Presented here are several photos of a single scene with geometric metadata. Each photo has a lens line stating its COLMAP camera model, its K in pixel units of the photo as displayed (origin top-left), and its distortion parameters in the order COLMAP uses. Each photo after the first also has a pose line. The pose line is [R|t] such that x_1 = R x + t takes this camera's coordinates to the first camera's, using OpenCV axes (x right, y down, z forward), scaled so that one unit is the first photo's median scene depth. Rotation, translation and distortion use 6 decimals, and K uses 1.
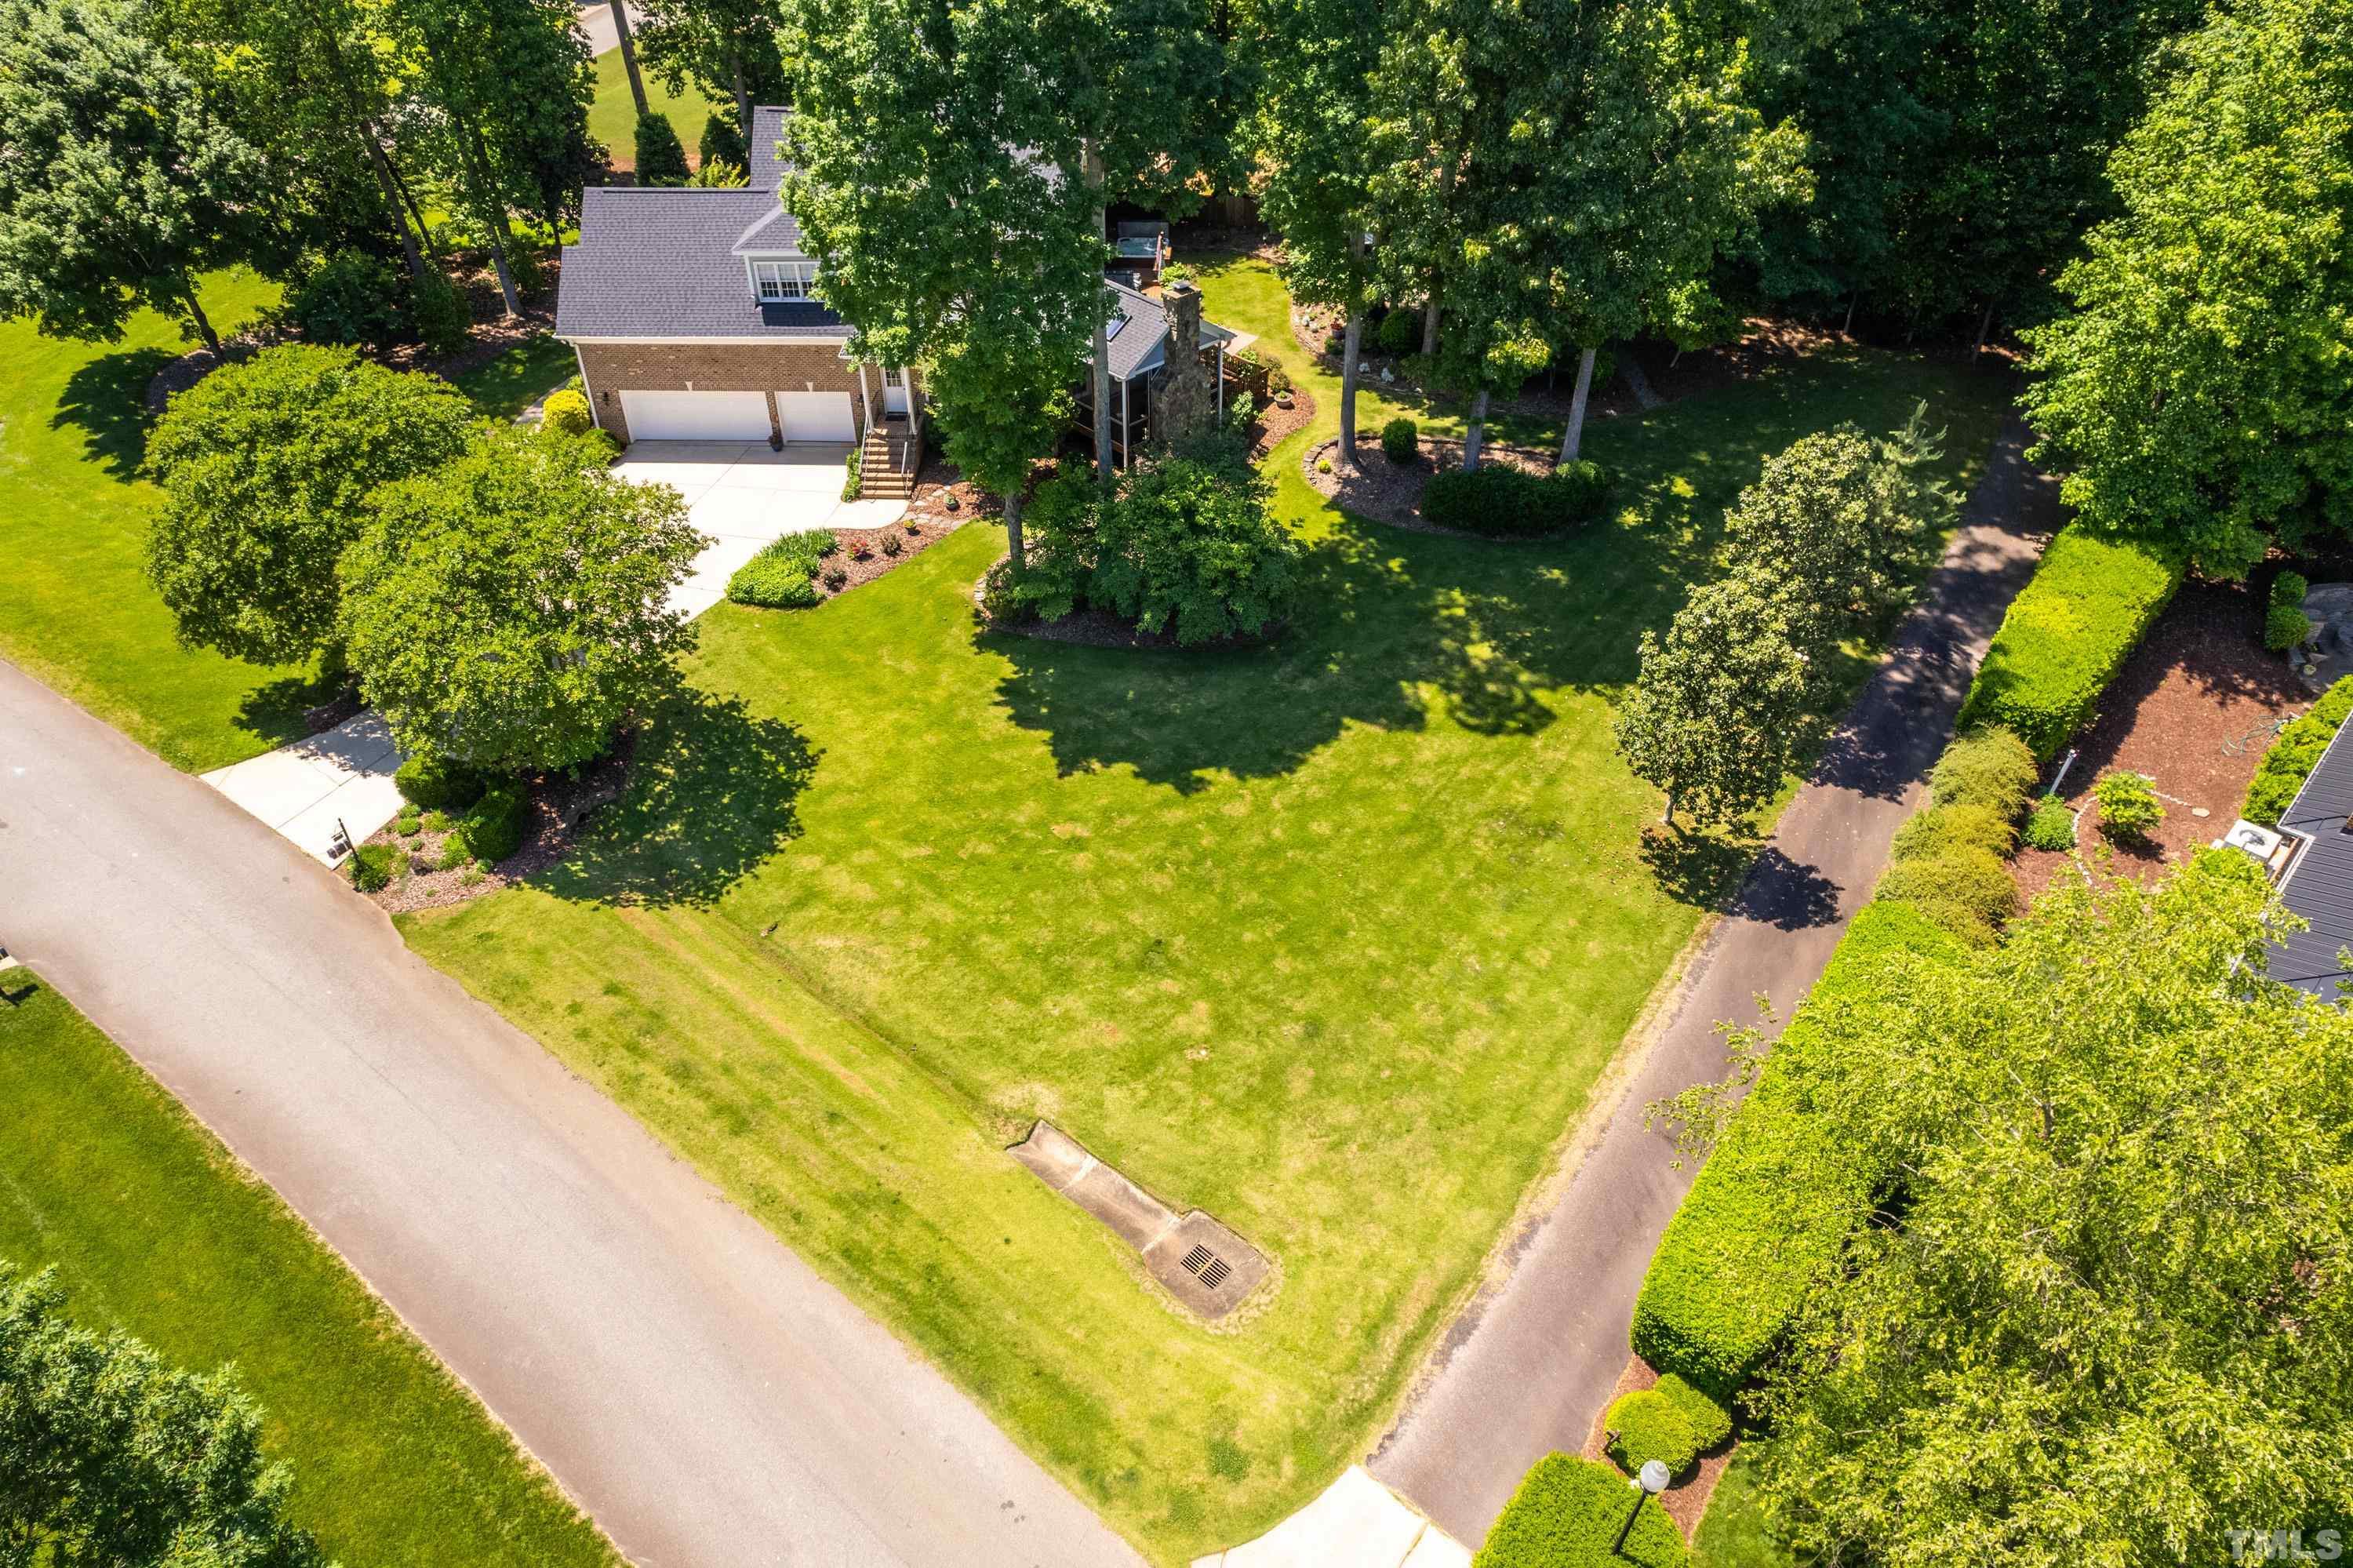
lens RADIAL K [[1498.1, 0, 1189.4], [0, 1498.1, 787.5], [0, 0, 1]] dist [-0.072836, 0.062483]
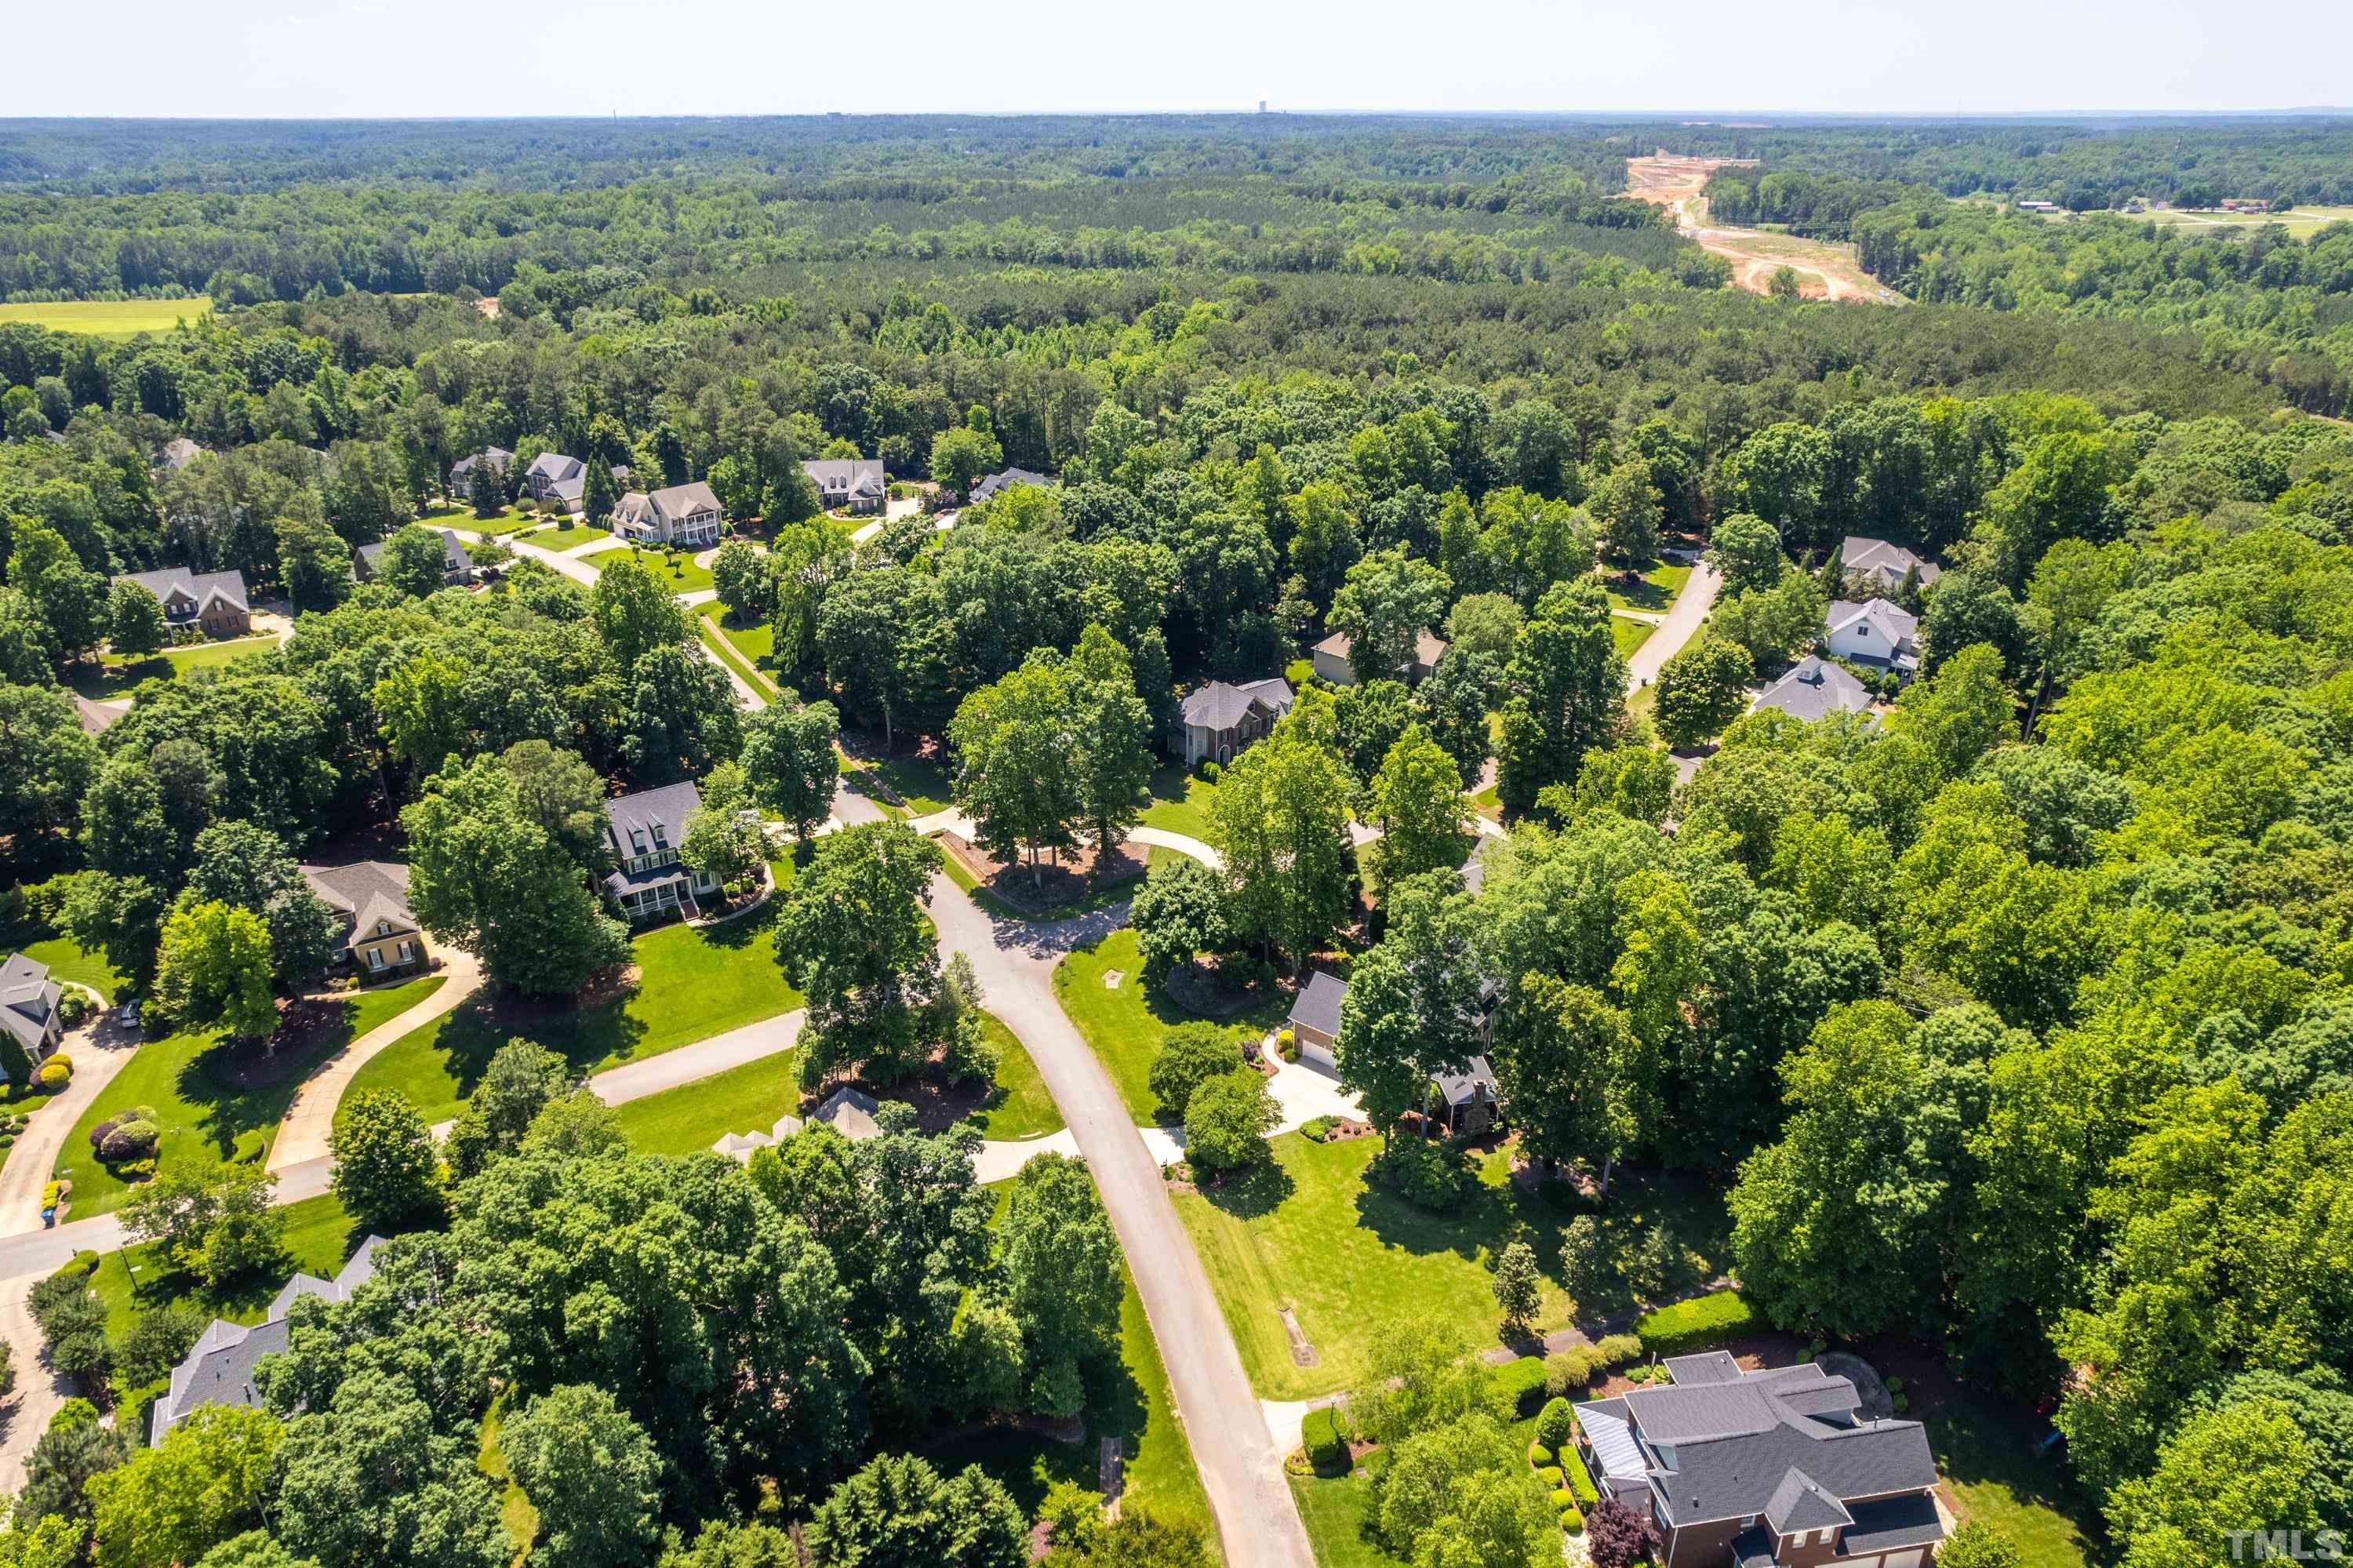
lens RADIAL K [[1498.1, 0, 1174.1], [0, 1498.1, 776.3], [0, 0, 1]] dist [-0.072836, 0.062483]
pose [[0.808301, 0.240055, -0.537609, 0.953650], [-0.378977, 0.910930, -0.163045, -0.194762], [0.450584, 0.335531, 0.827281, -1.884293]]
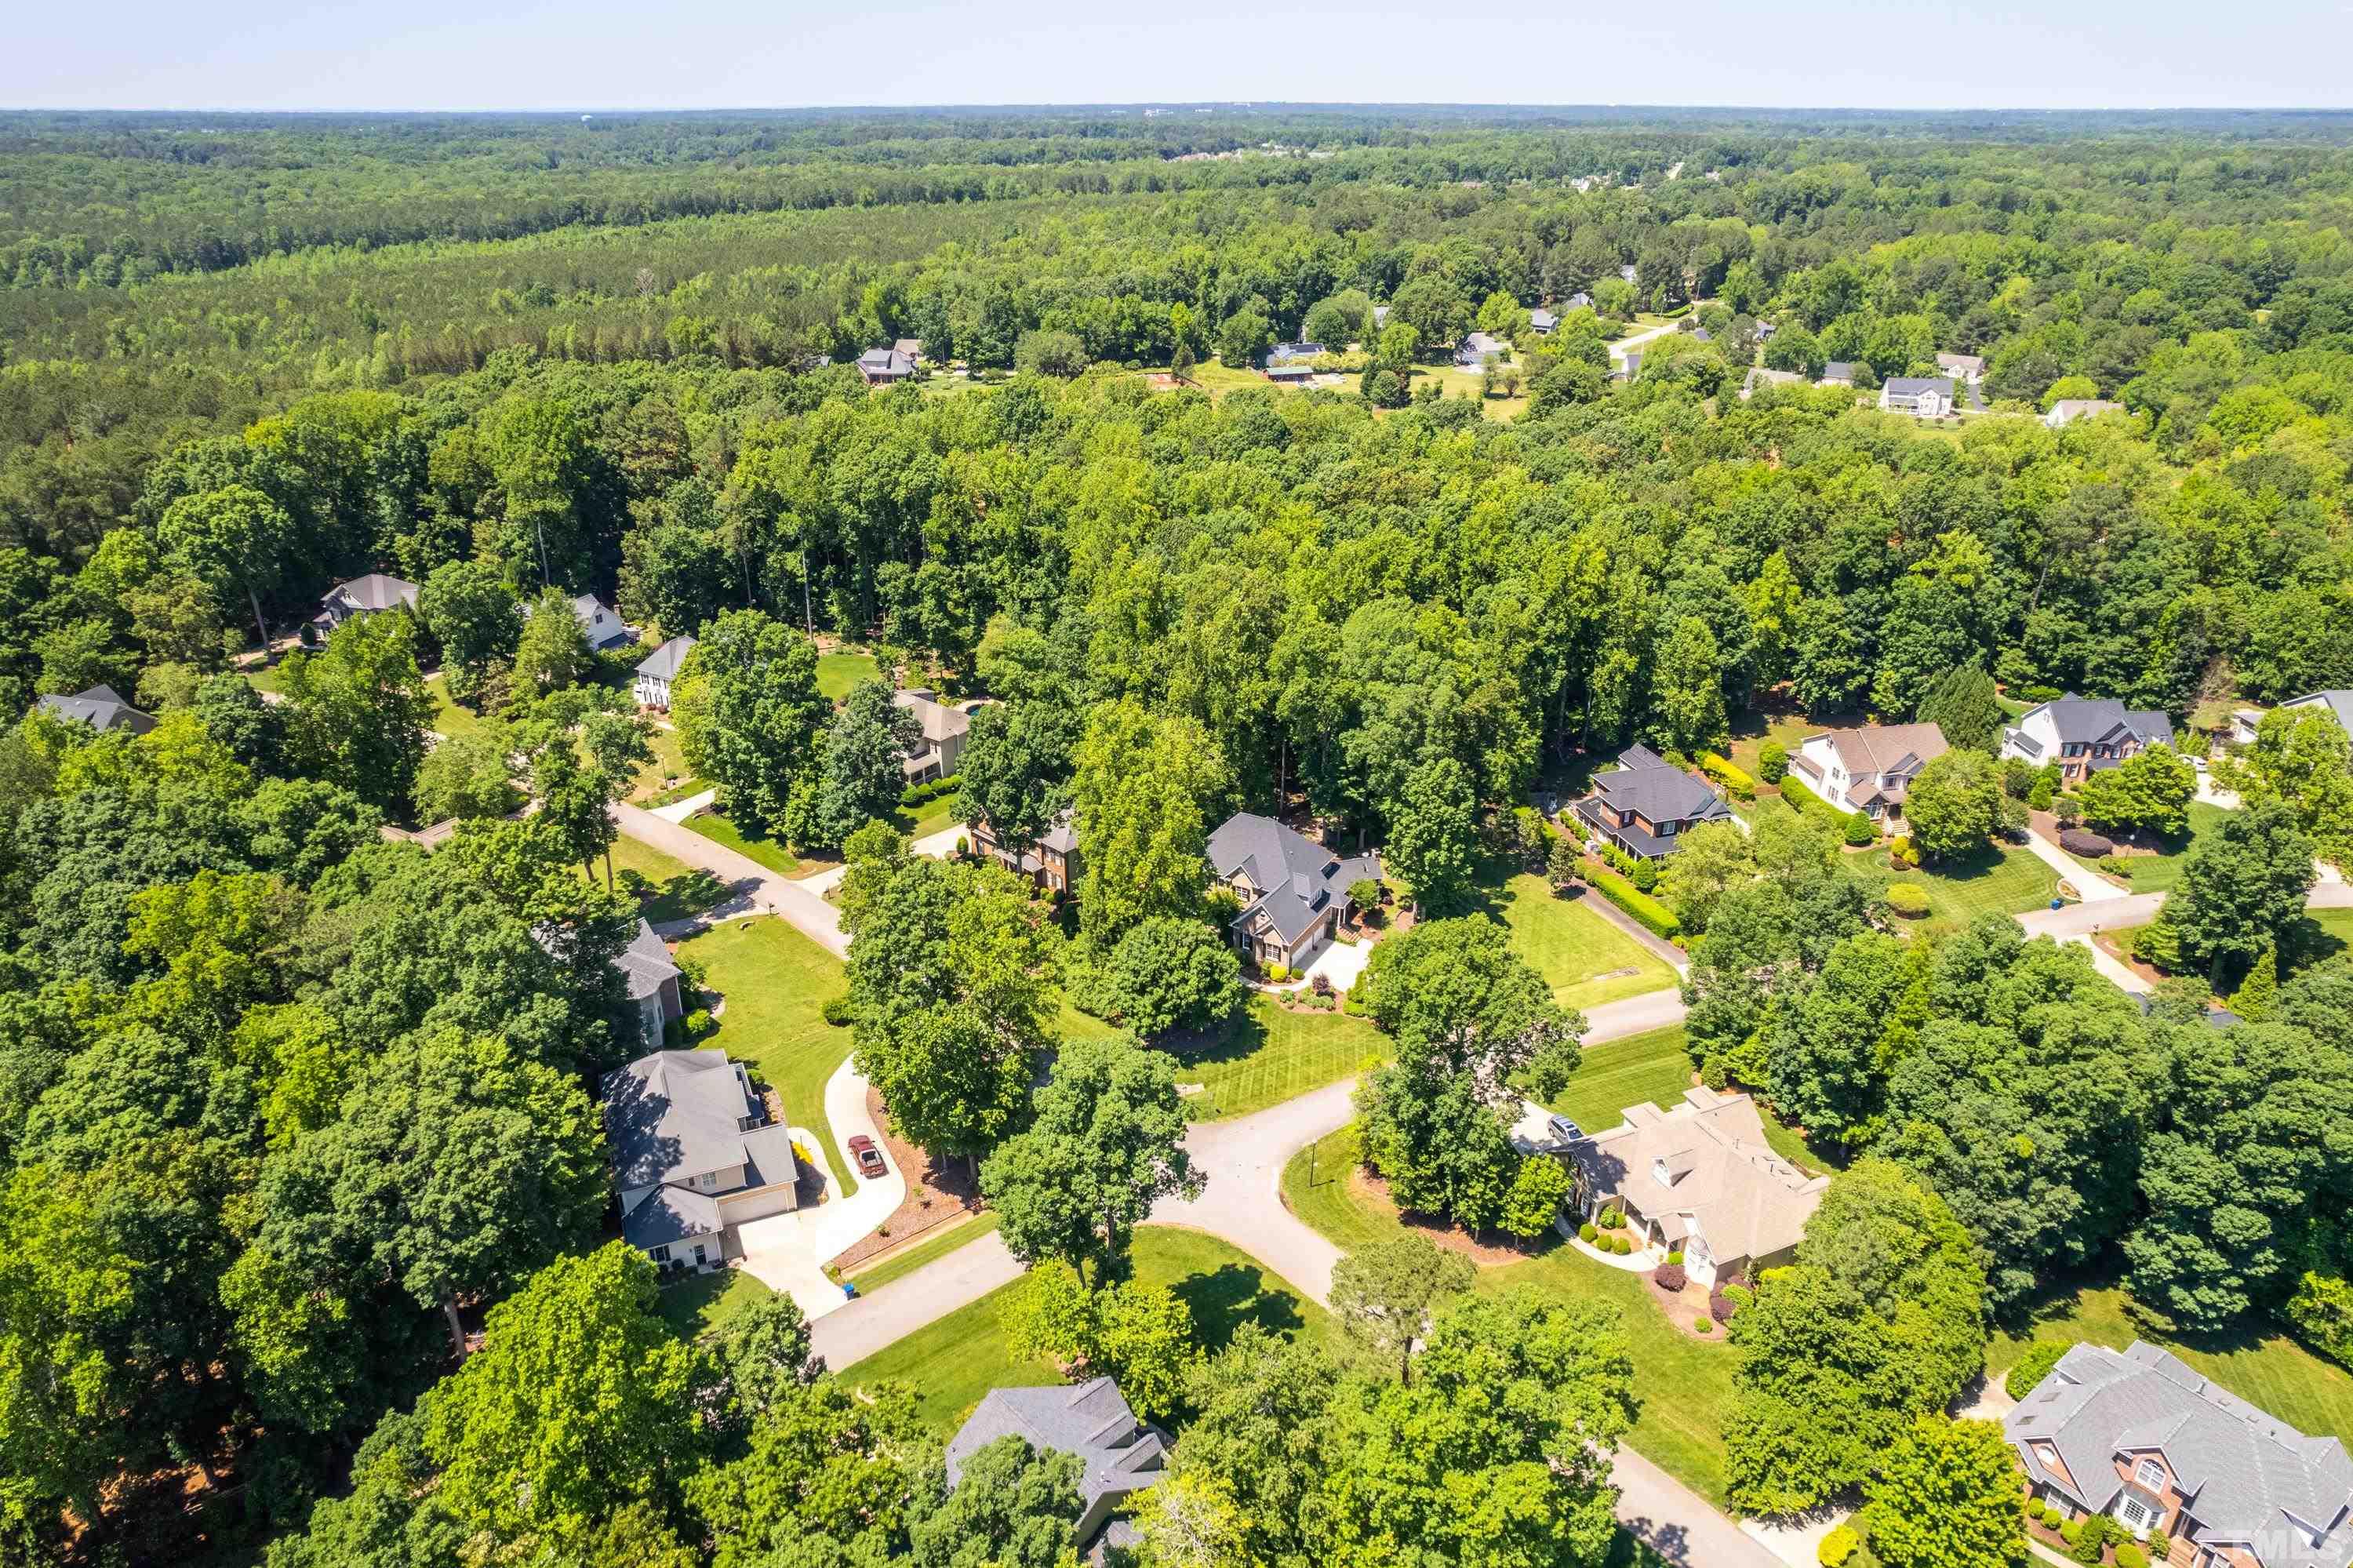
lens RADIAL K [[1498.1, 0, 1165.7], [0, 1498.1, 798.4], [0, 0, 1]] dist [-0.072836, 0.062483]
pose [[0.476715, -0.373310, 0.795854, -3.275389], [0.566387, 0.822816, 0.046692, -0.950452], [-0.672271, 0.428502, 0.603686, -0.960397]]
